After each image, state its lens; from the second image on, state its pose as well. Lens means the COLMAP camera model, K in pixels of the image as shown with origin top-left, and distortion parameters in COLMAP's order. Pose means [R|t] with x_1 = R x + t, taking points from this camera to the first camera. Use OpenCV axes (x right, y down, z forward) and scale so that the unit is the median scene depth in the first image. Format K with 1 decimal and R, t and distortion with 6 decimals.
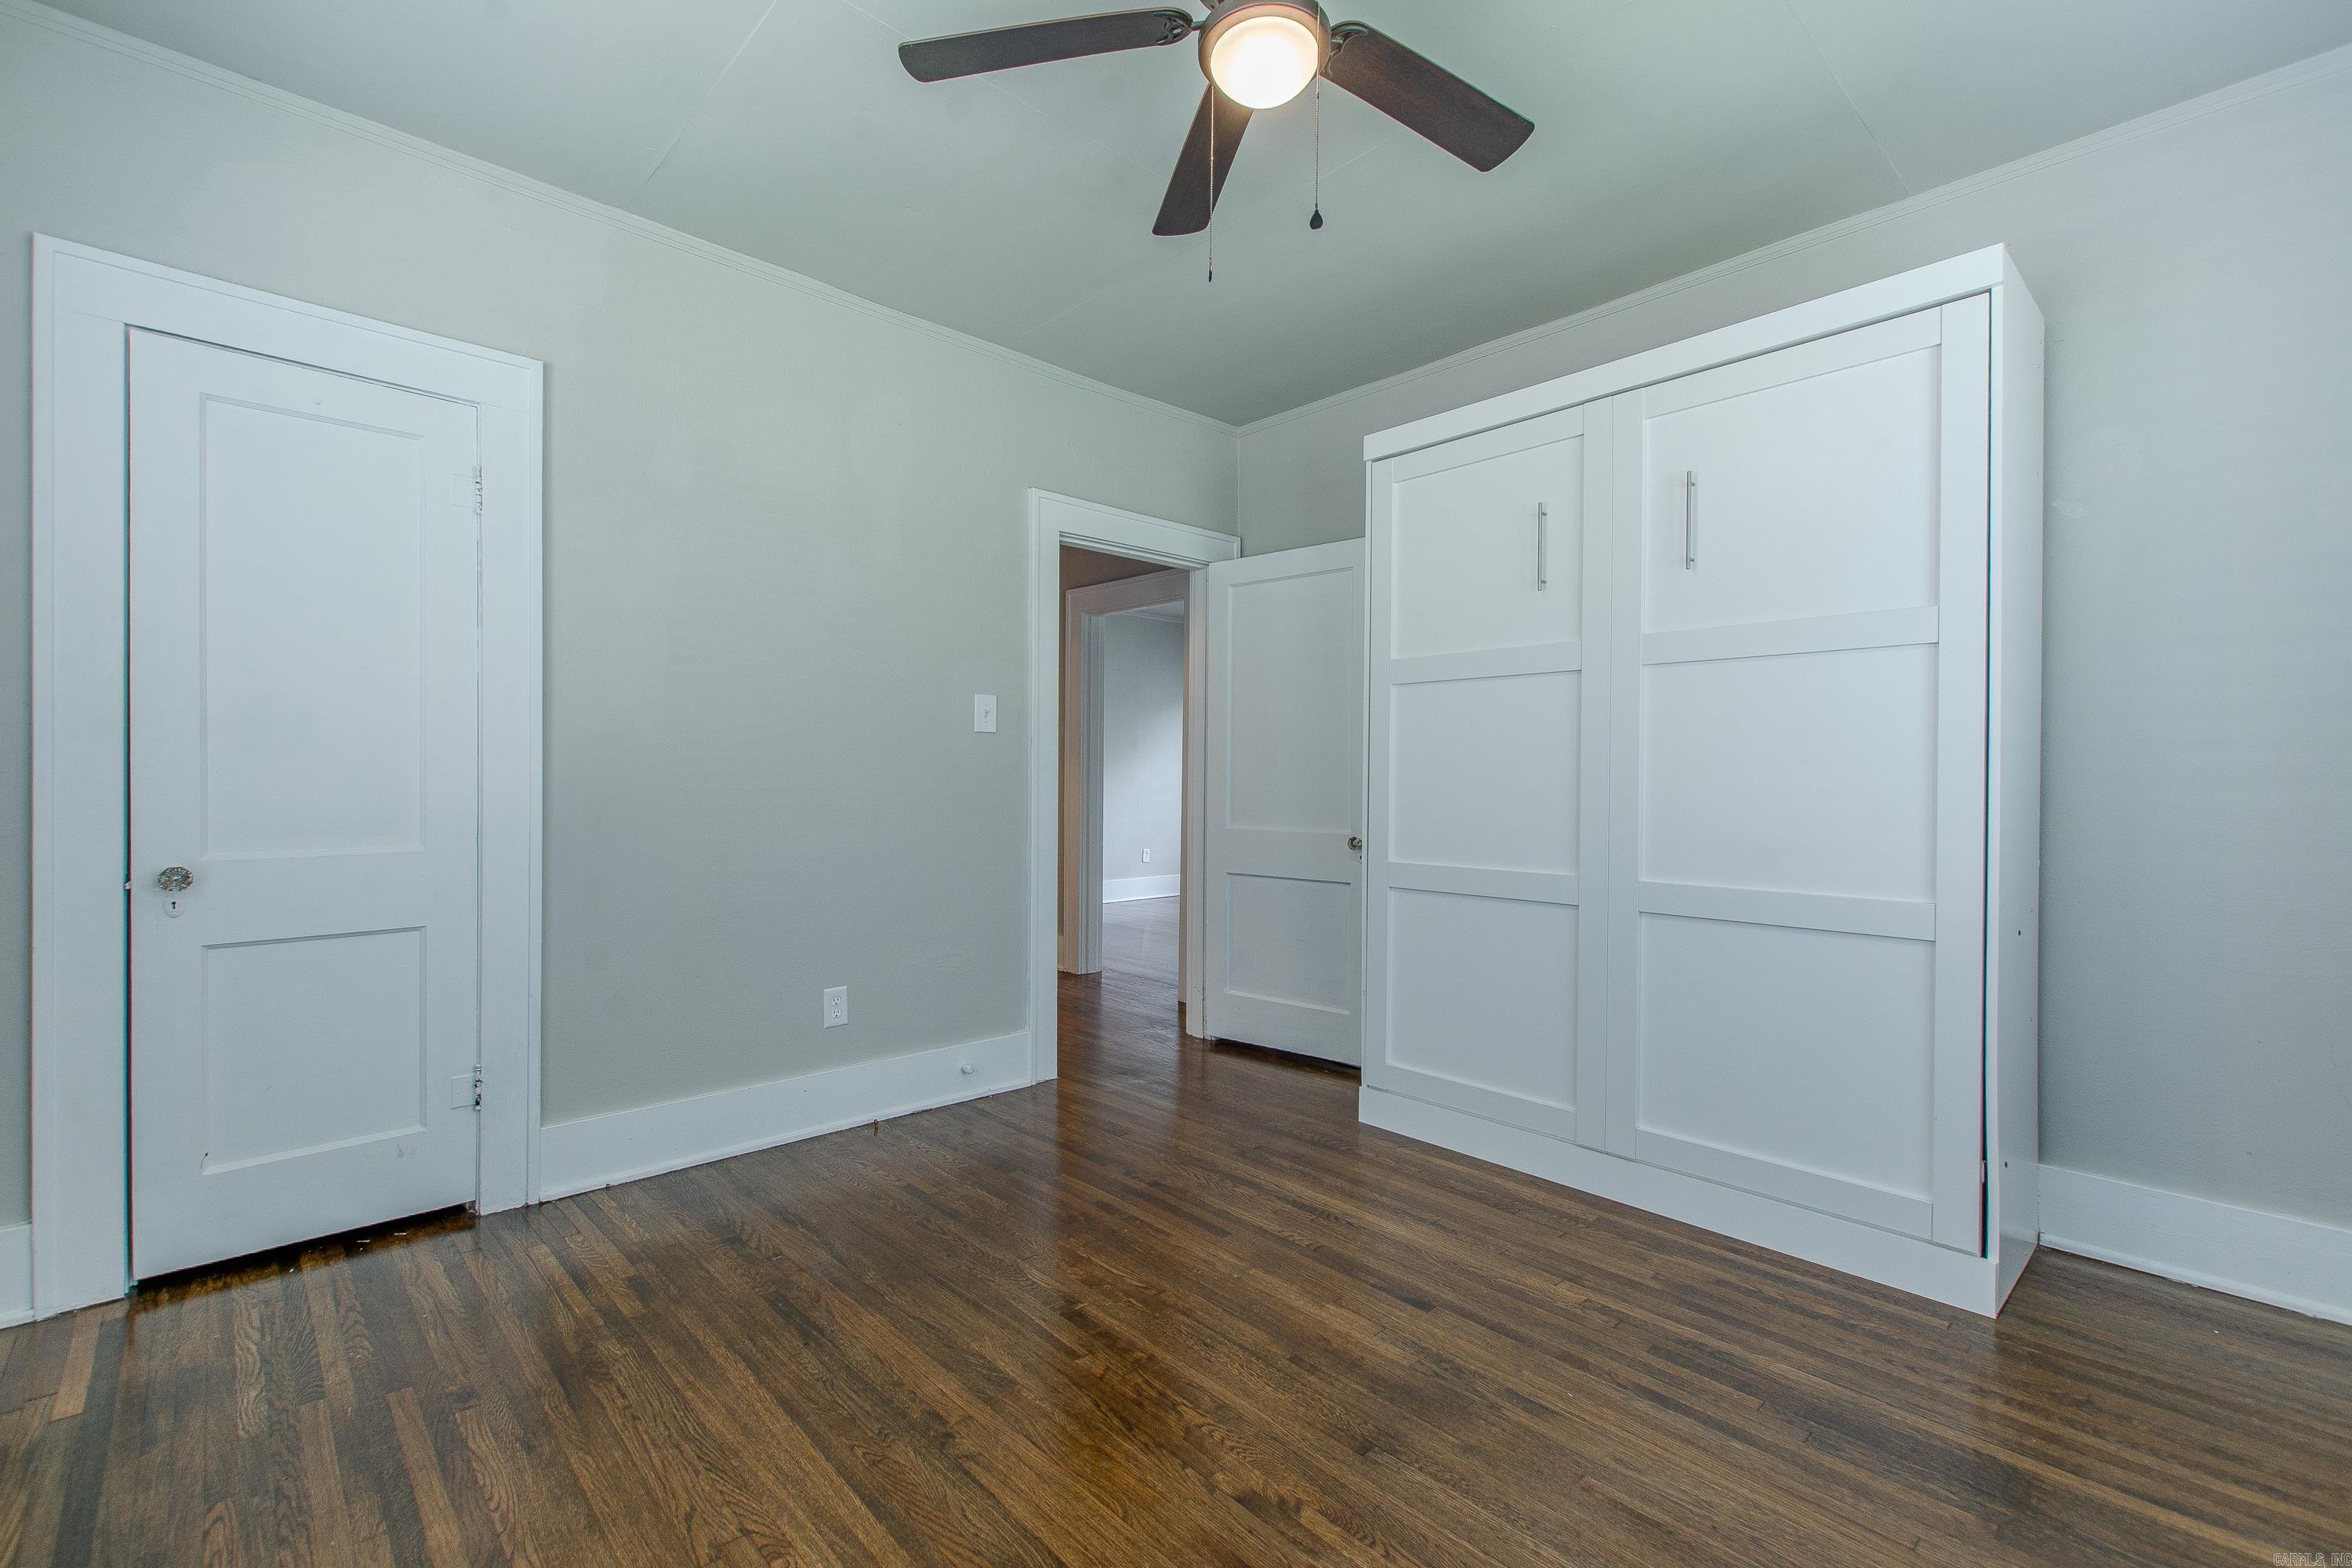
lens RADIAL K [[1010.3, 0, 1182.7], [0, 1010.3, 780.0], [0, 0, 1]] dist [-0.001973, -0.001149]
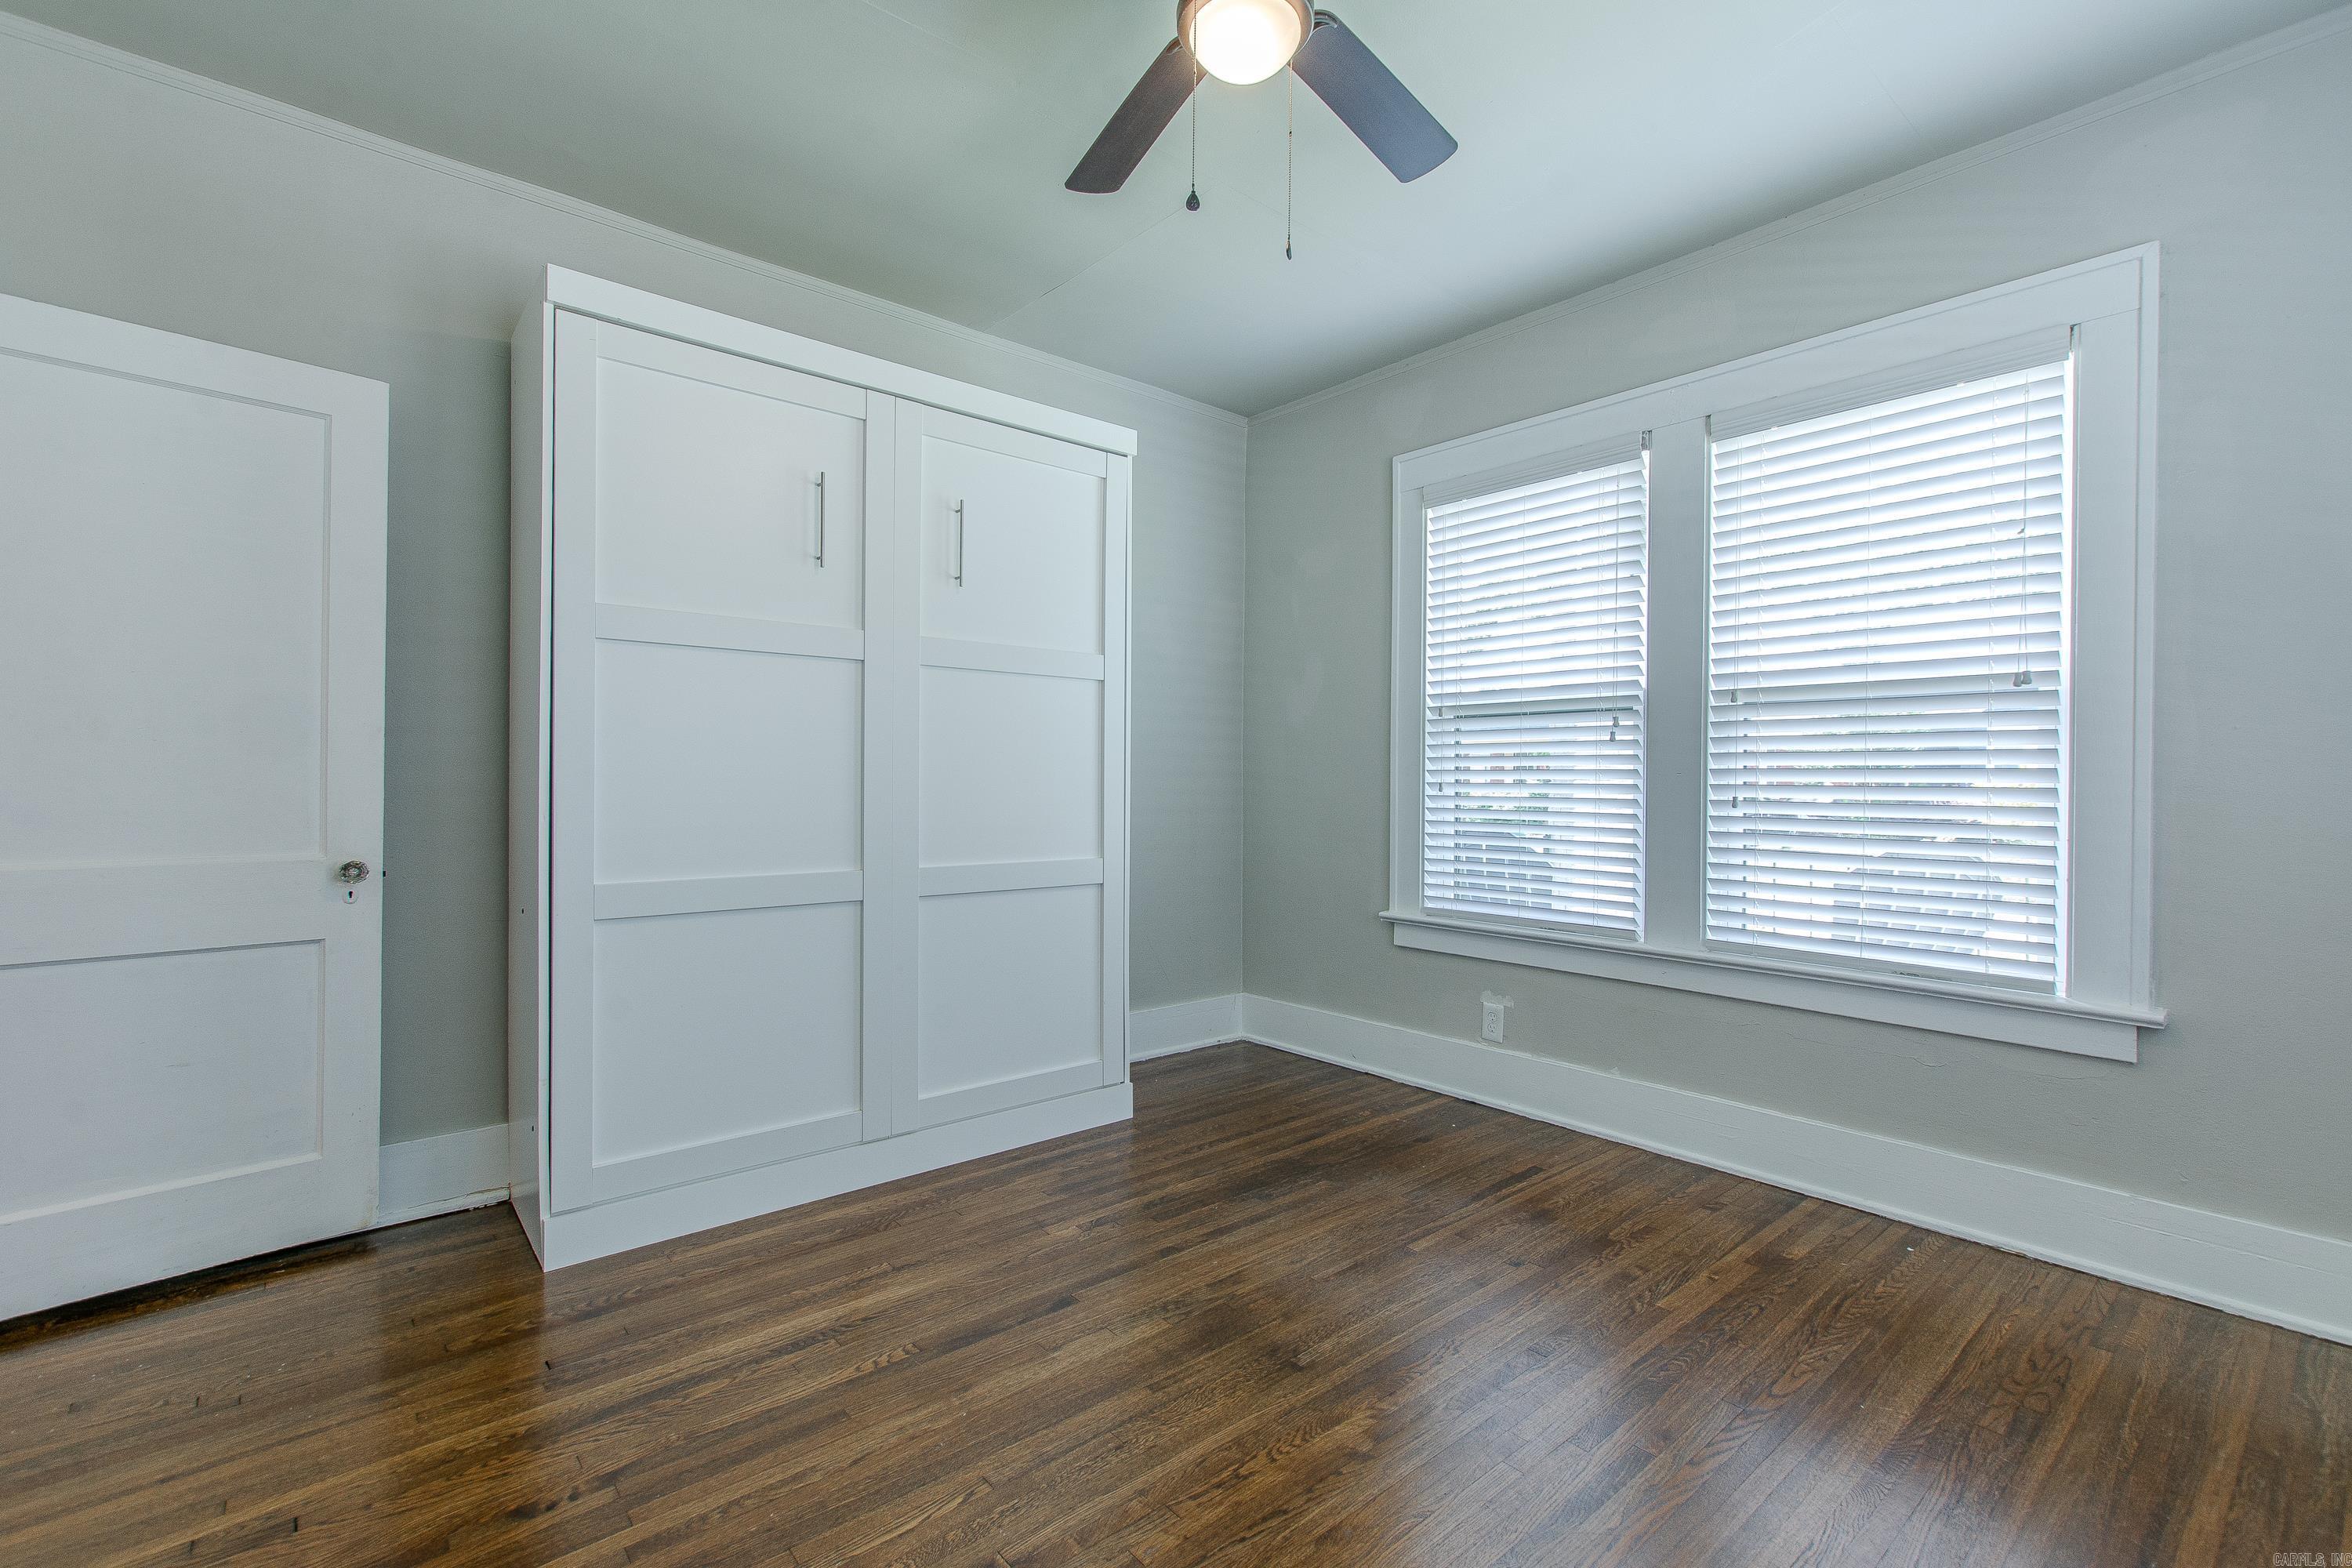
lens RADIAL K [[1010.3, 0, 1182.7], [0, 1010.3, 780.0], [0, 0, 1]] dist [-0.001973, -0.001149]
pose [[0.046294, -0.008697, 0.998890, -0.643020], [-0.009915, 0.999909, 0.009165, -0.005249], [-0.998879, -0.010328, 0.046203, 0.724021]]
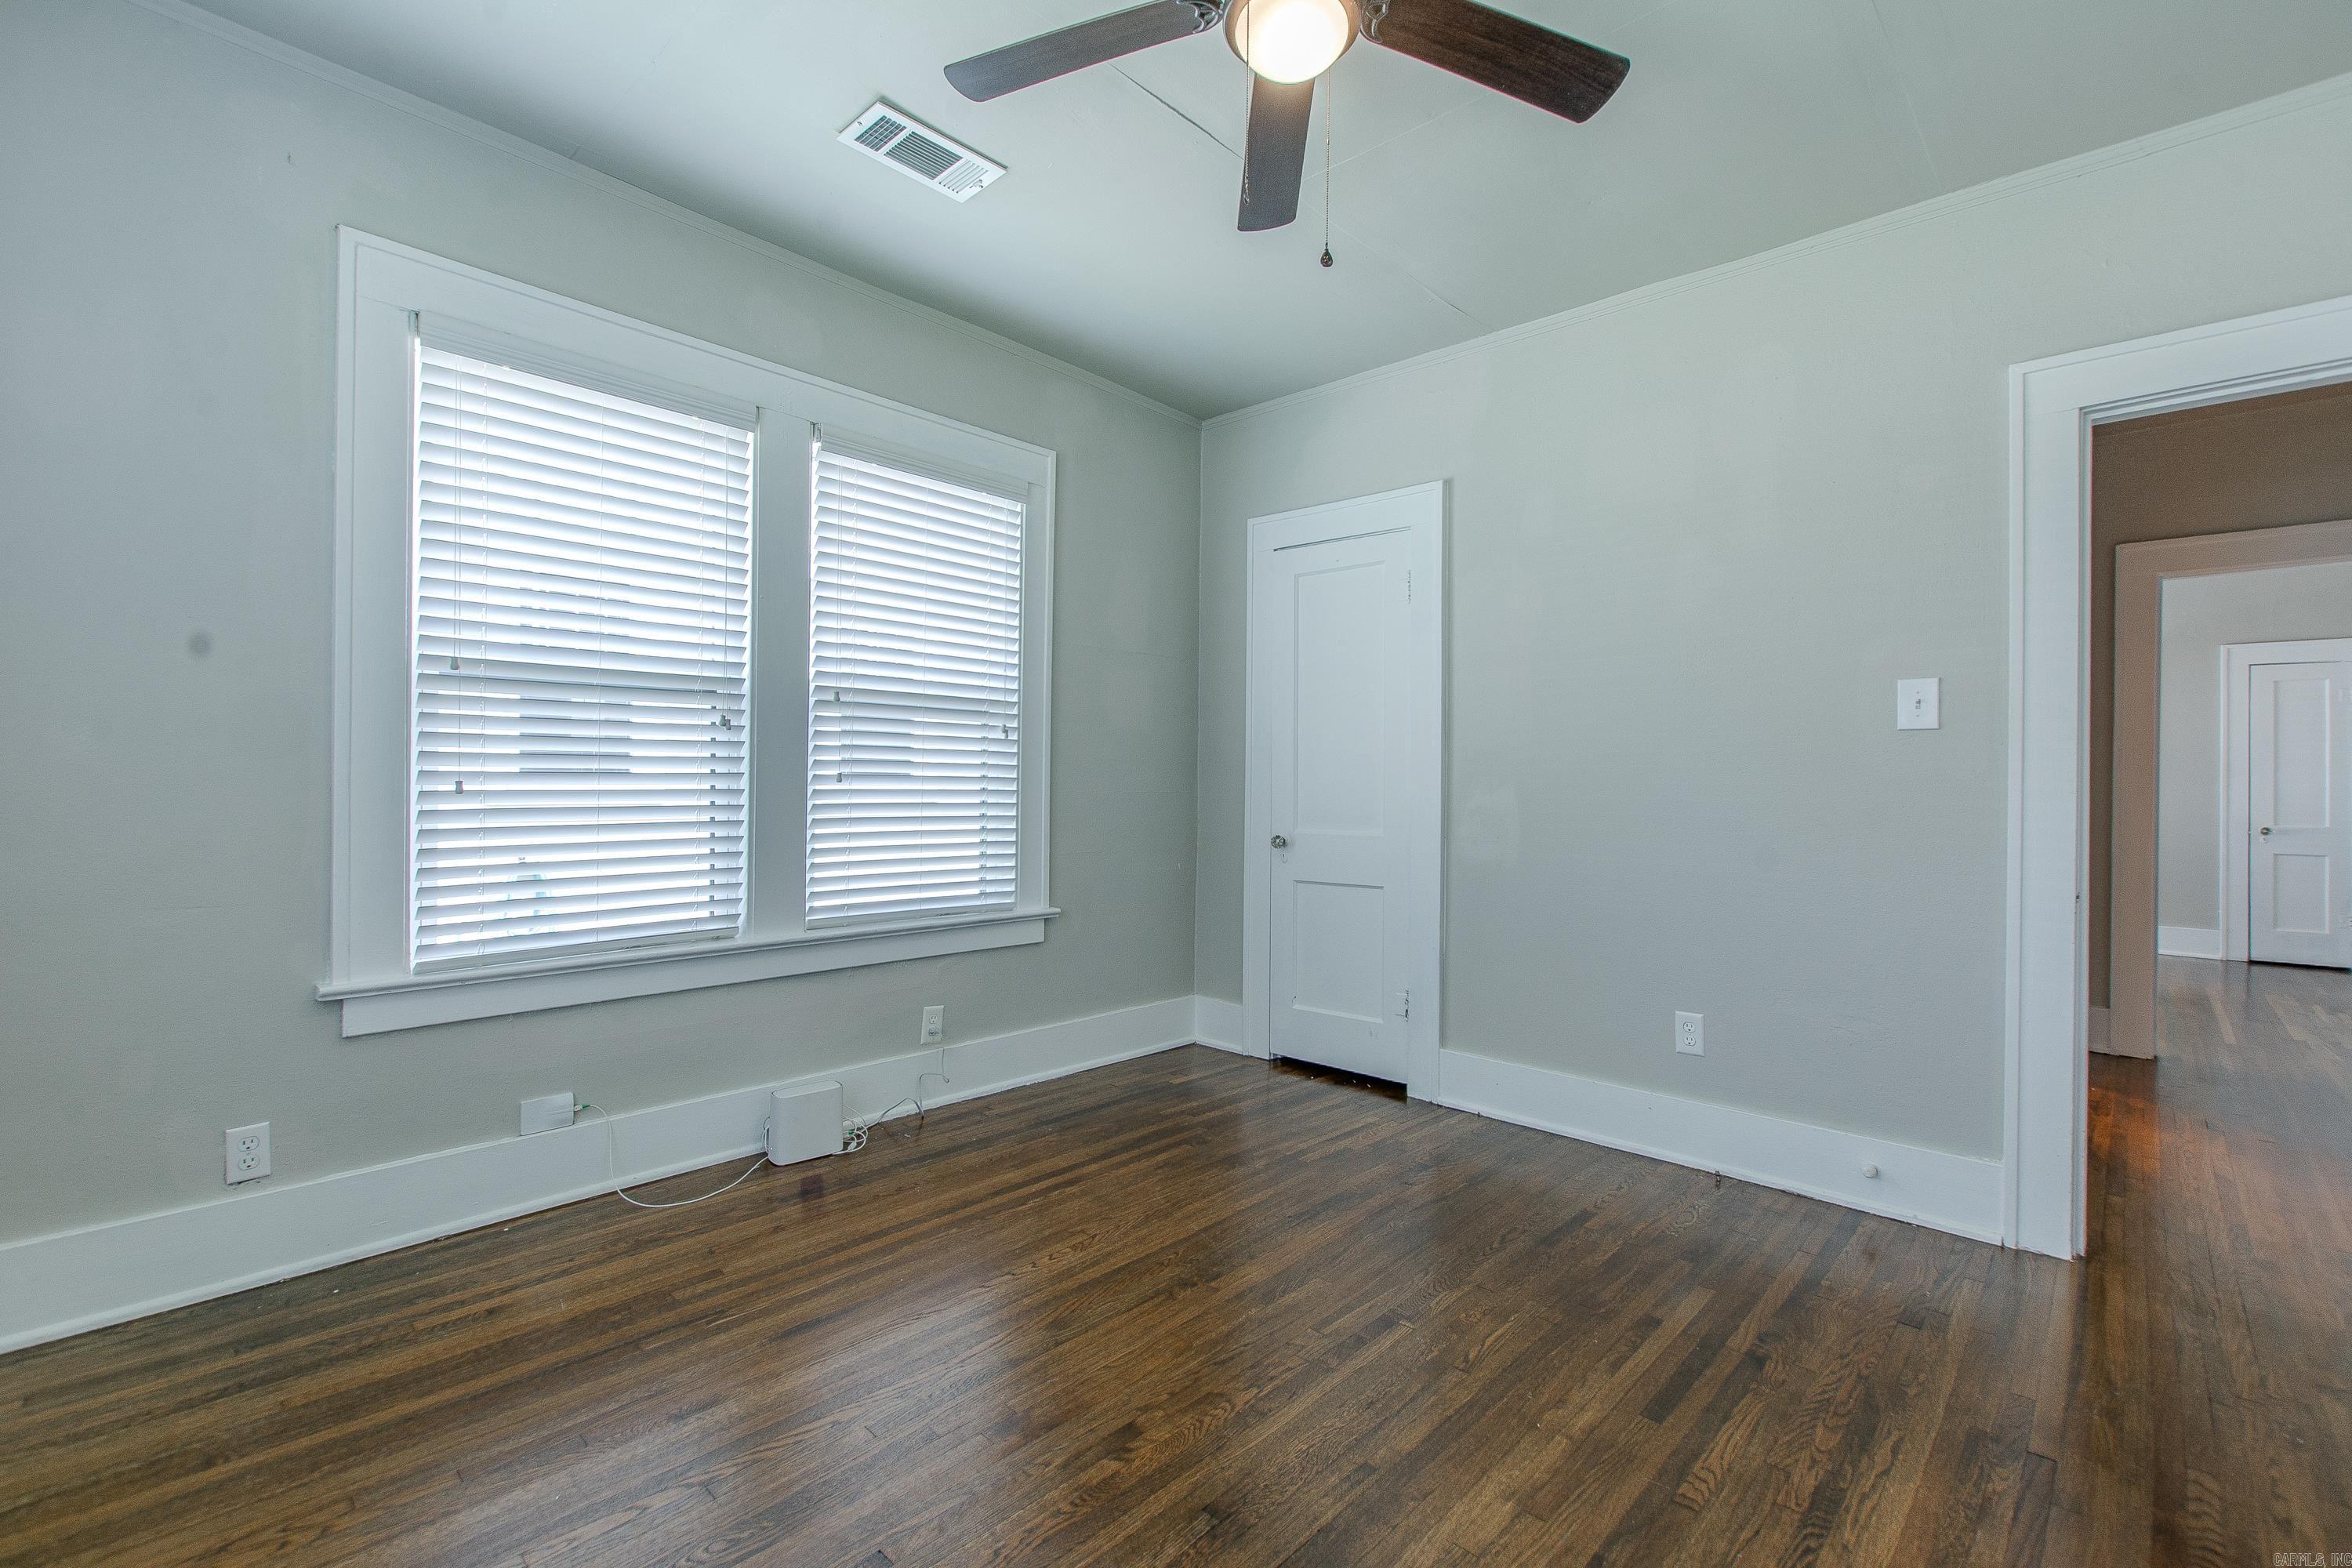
lens RADIAL K [[1010.3, 0, 1182.7], [0, 1010.3, 780.0], [0, 0, 1]] dist [-0.001973, -0.001149]
pose [[0.068718, -0.010980, -0.997576, 0.733217], [-0.012916, 0.999846, -0.011895, 0.008349], [0.997552, 0.013702, 0.068566, 0.603652]]
